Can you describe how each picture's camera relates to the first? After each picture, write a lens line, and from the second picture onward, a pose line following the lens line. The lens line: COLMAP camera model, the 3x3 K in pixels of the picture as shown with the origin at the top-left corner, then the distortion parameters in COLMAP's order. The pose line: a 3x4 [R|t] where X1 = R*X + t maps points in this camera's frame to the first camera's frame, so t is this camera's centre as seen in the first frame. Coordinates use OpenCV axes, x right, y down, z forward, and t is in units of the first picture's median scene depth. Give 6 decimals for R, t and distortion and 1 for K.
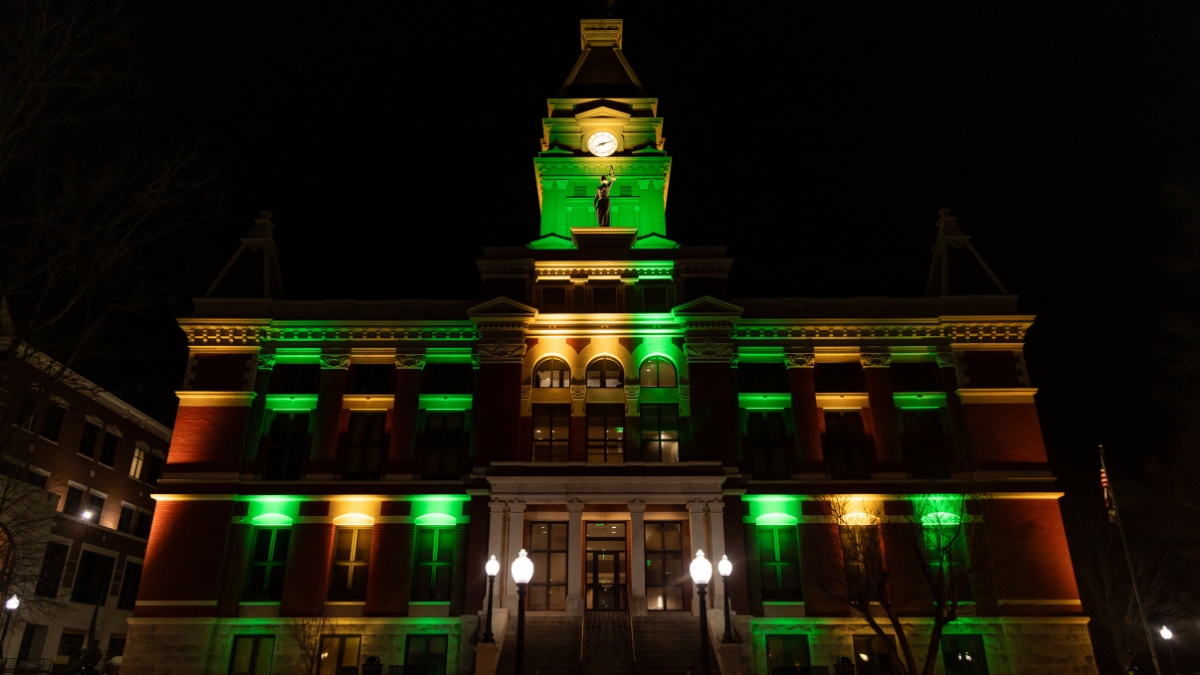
lens RADIAL K [[806.3, 0, 595.4], [0, 806.3, 343.4], [0, 0, 1]] dist [0.003868, 0.001706]
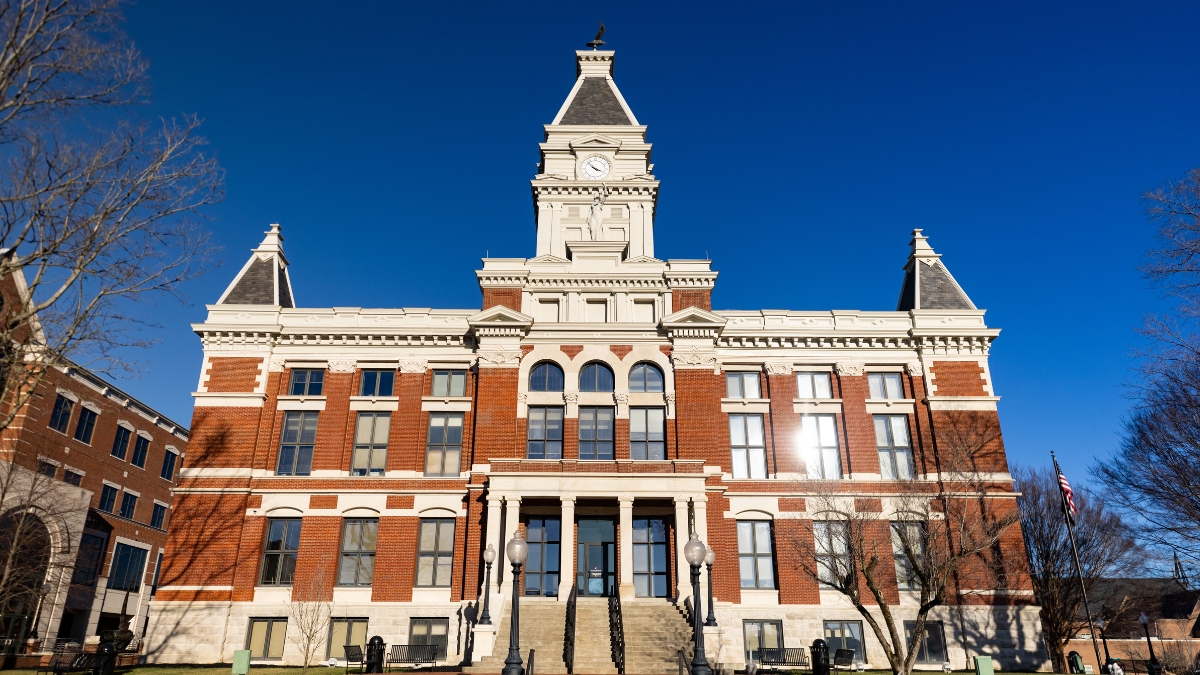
lens RADIAL K [[830.8, 0, 594.9], [0, 830.8, 371.3], [0, 0, 1]] dist [0.013374, 0.002860]
pose [[0.999903, 0.009412, 0.010301, -0.001525], [-0.010033, 0.998024, 0.062035, -0.042302], [-0.009697, -0.062132, 0.998021, -0.098022]]
